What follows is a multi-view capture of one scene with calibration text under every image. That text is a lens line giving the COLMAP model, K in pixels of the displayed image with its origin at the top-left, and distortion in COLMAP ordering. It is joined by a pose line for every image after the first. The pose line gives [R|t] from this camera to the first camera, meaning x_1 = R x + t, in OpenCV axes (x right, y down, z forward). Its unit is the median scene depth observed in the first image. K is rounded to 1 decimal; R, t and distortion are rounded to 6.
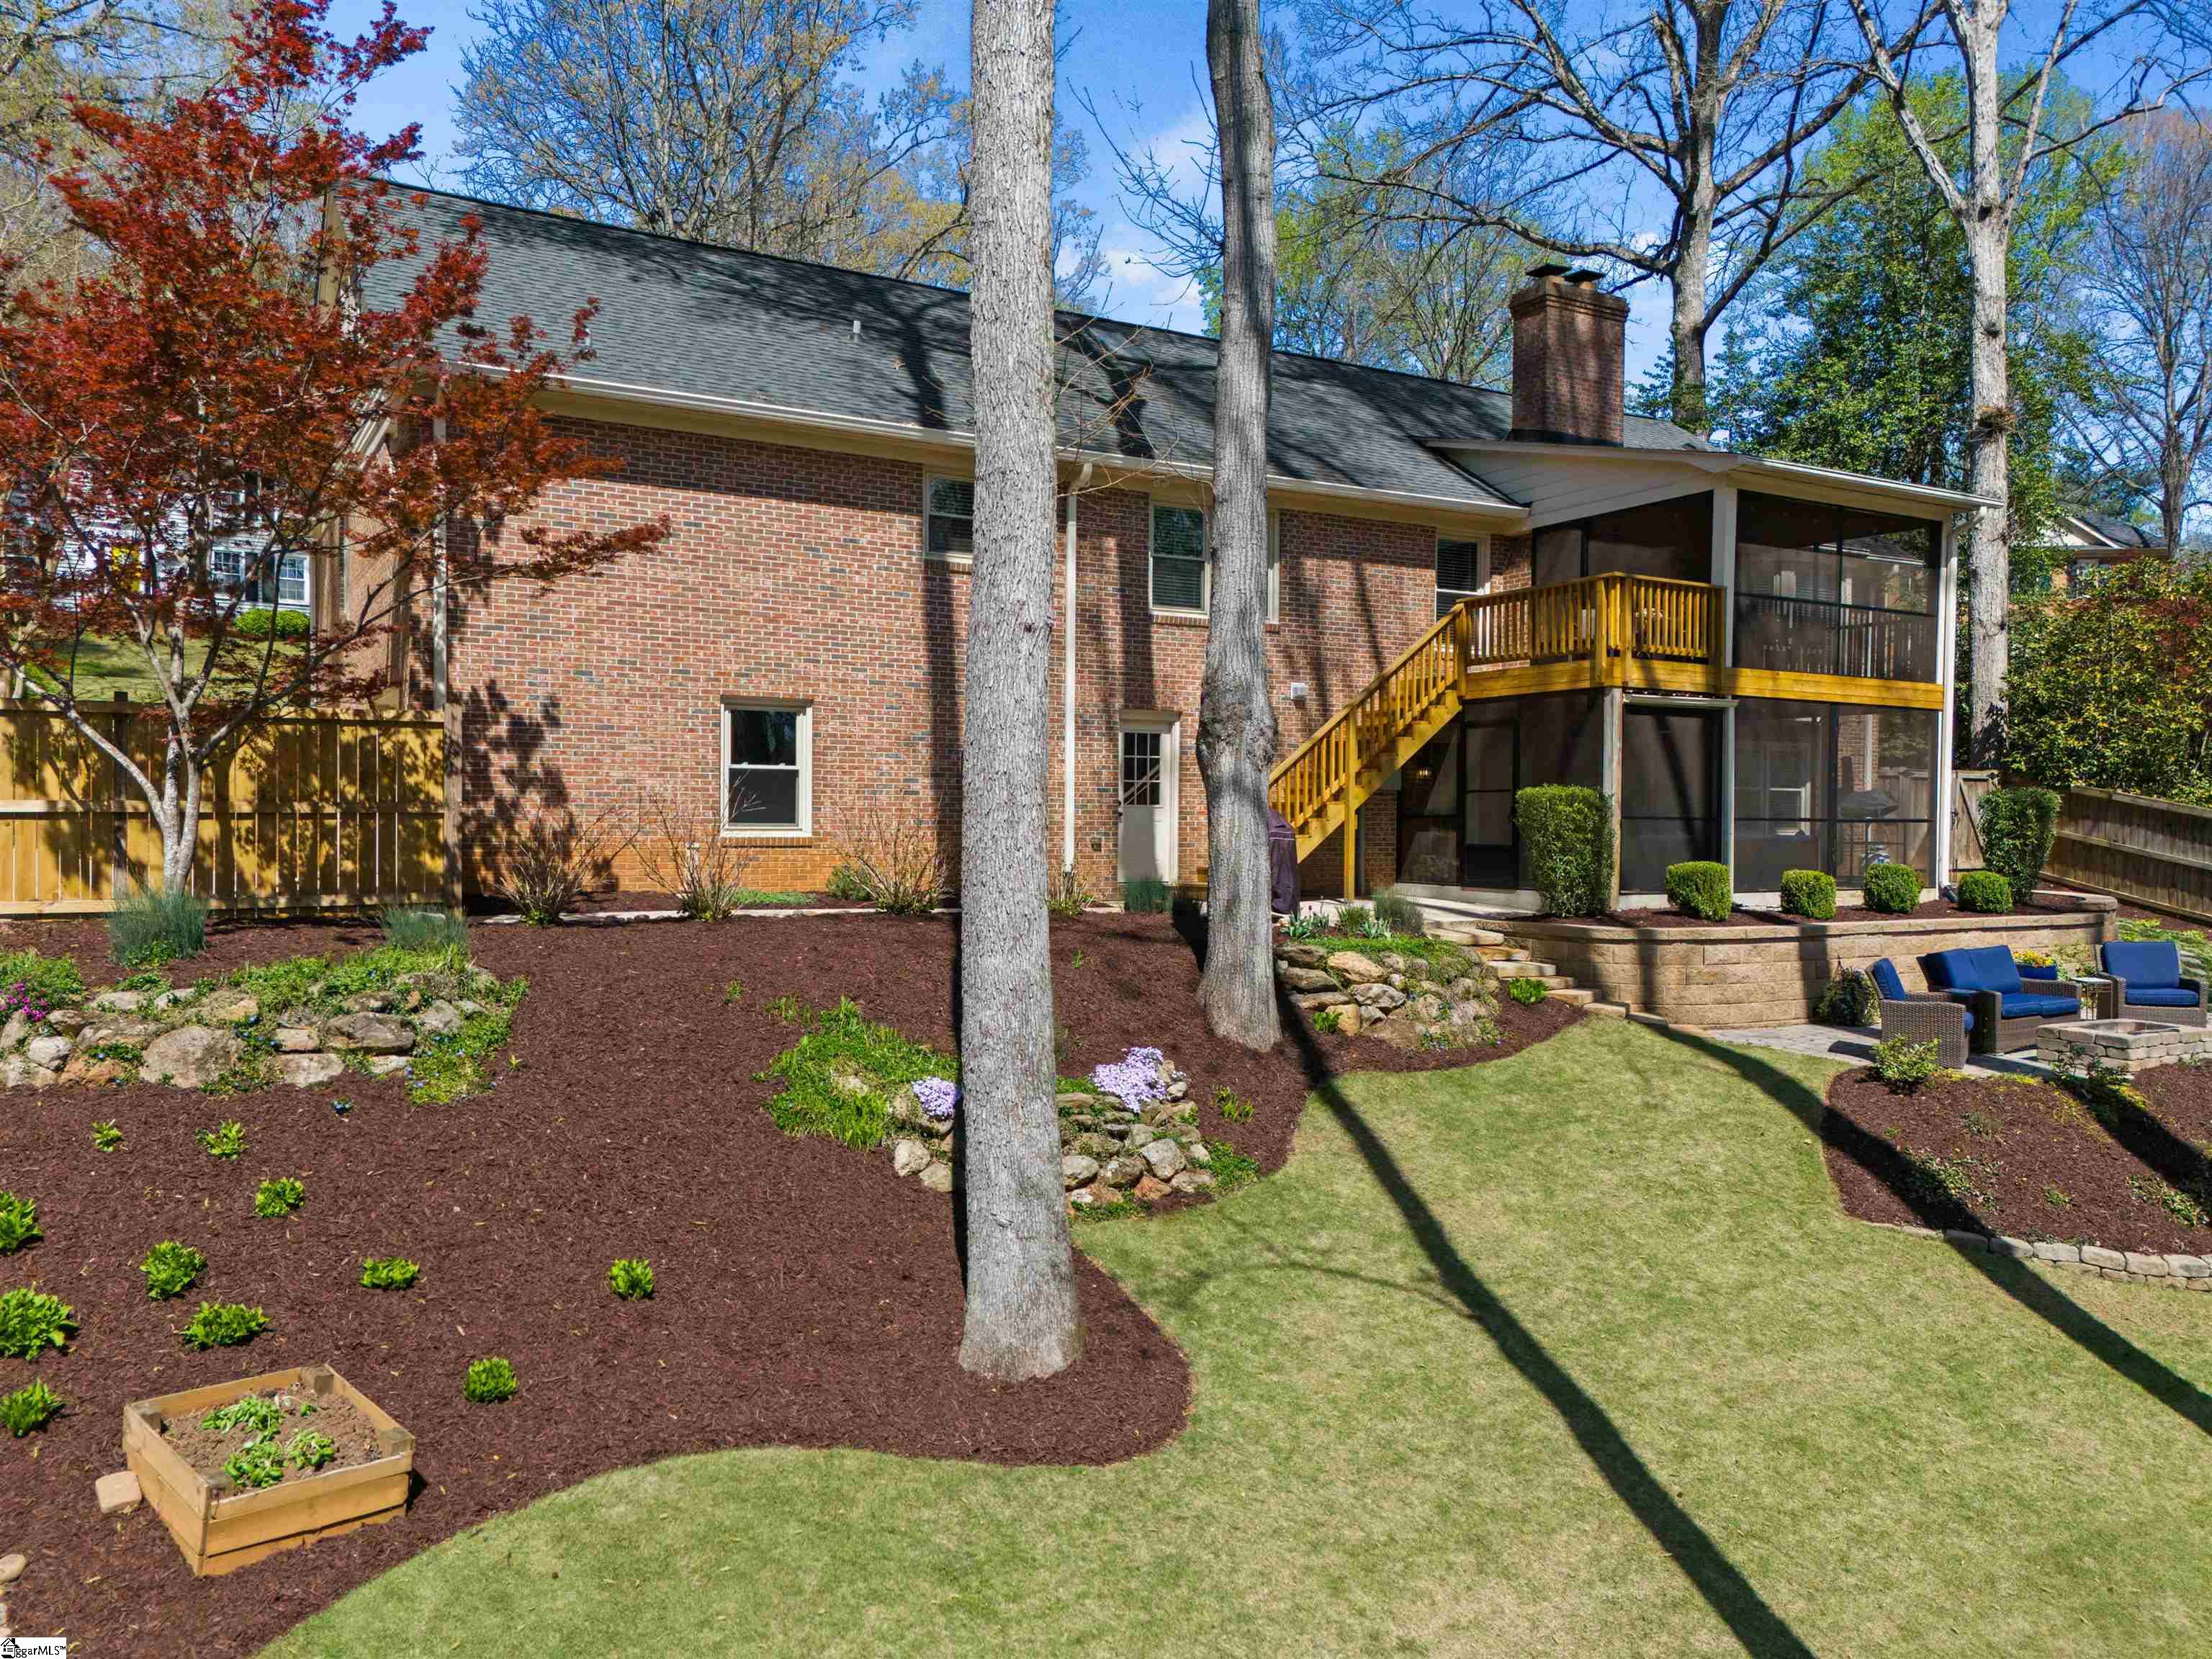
lens RADIAL K [[1605.3, 0, 1106.0], [0, 1605.3, 829.5], [0, 0, 1]] dist [0.097371, -0.068544]
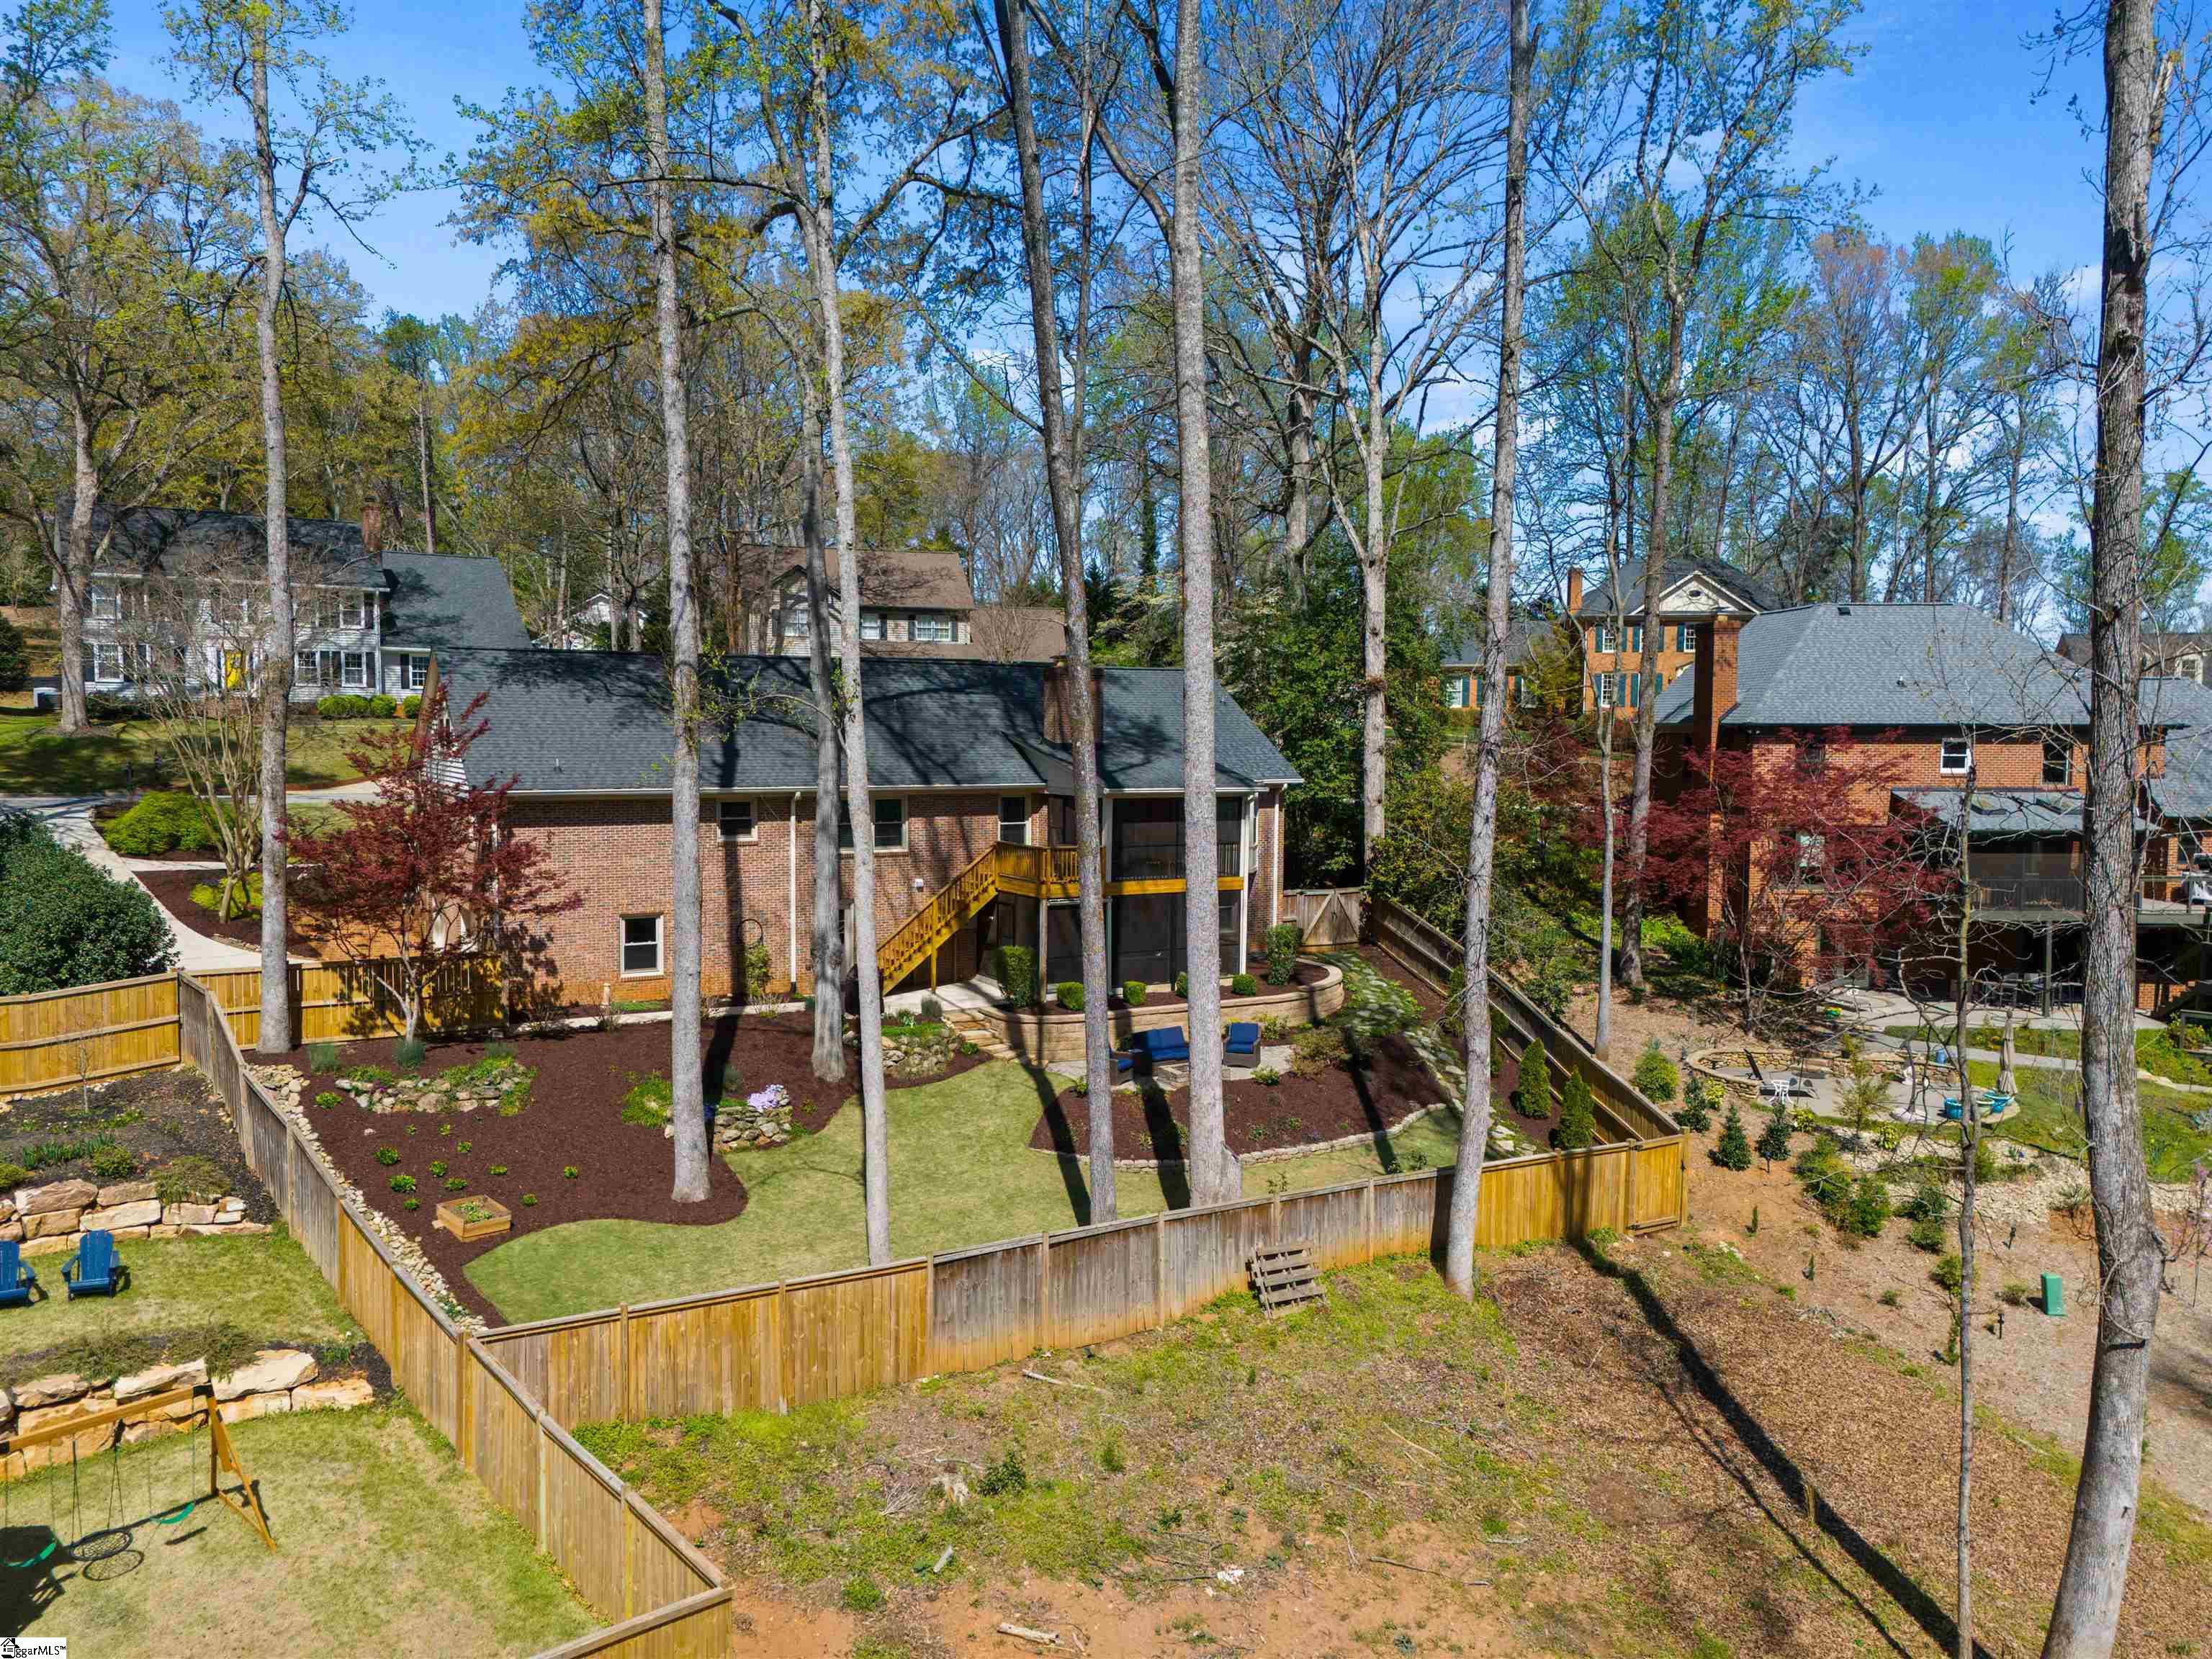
lens RADIAL K [[1605.3, 0, 1106.0], [0, 1605.3, 829.5], [0, 0, 1]] dist [0.097371, -0.068544]
pose [[0.999988, 0.003769, 0.003281, 0.419946], [-0.003966, 0.998049, 0.062310, -0.337944], [-0.003040, -0.062322, 0.998051, -1.211462]]
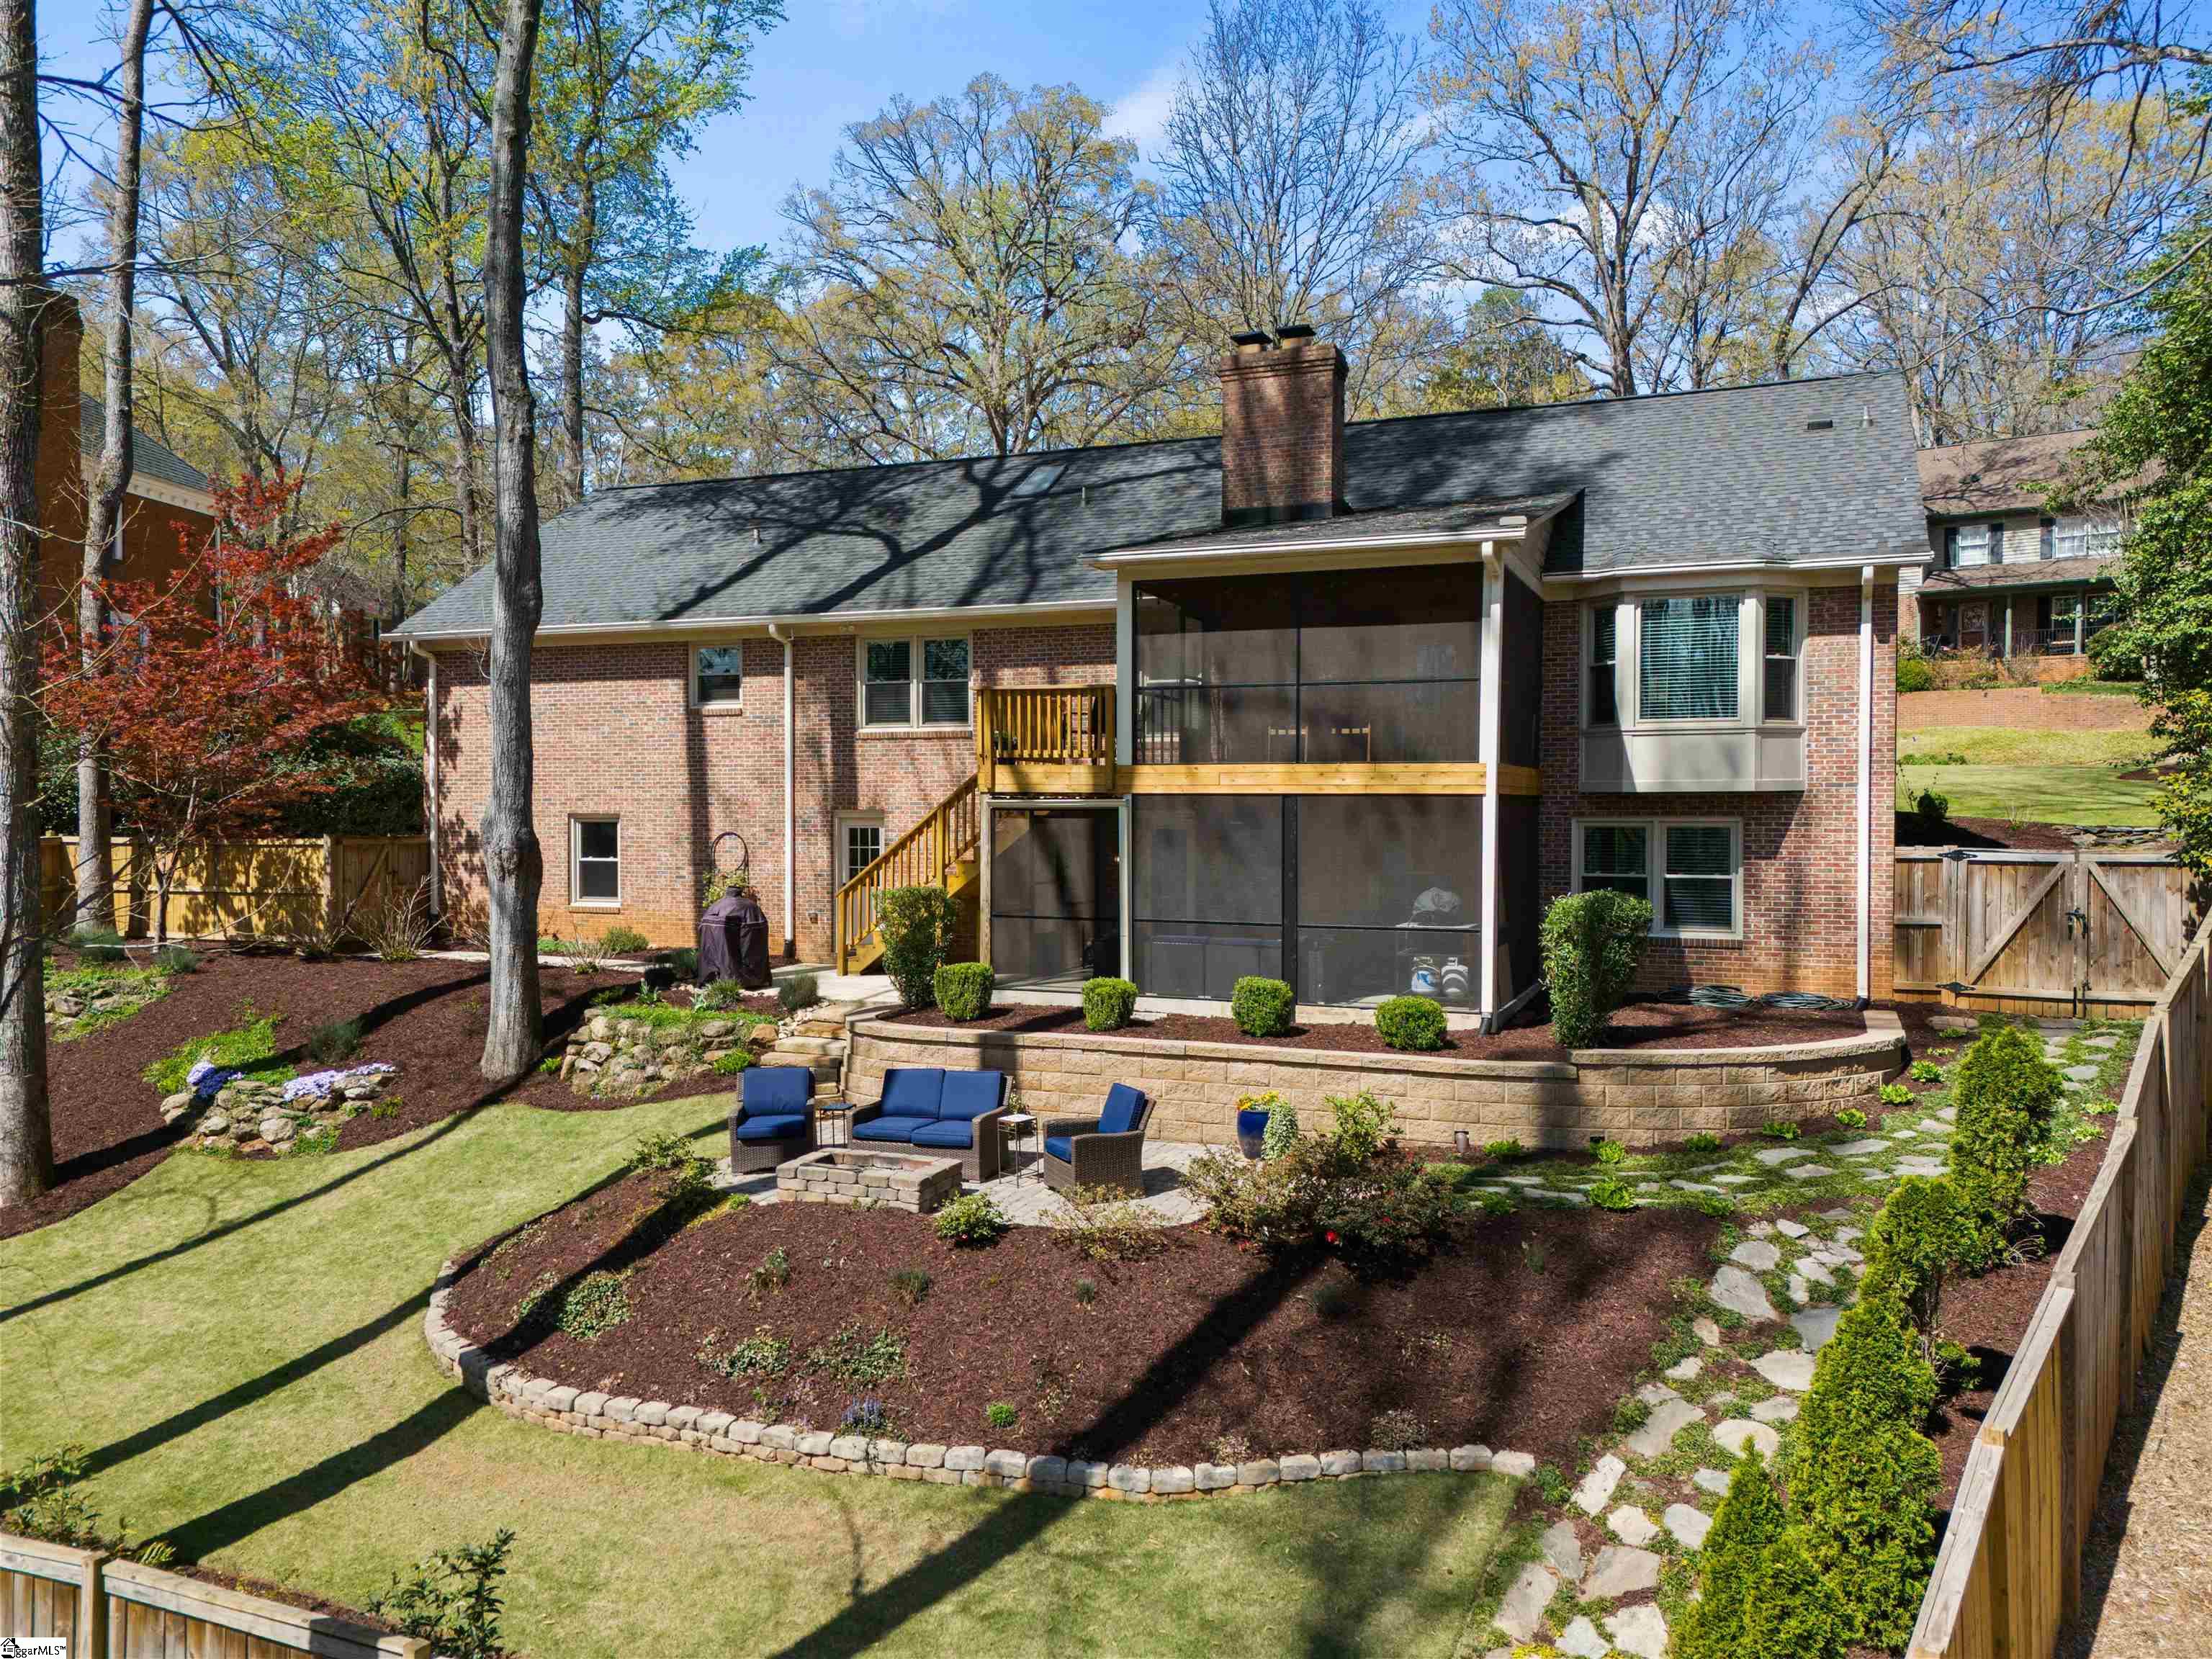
lens RADIAL K [[1605.3, 0, 1106.0], [0, 1605.3, 829.5], [0, 0, 1]] dist [0.097371, -0.068544]
pose [[0.608306, 0.002785, -0.793698, 1.281378], [-0.004058, 0.999992, 0.000398, -0.069475], [0.793692, 0.002979, 0.608312, 0.462141]]
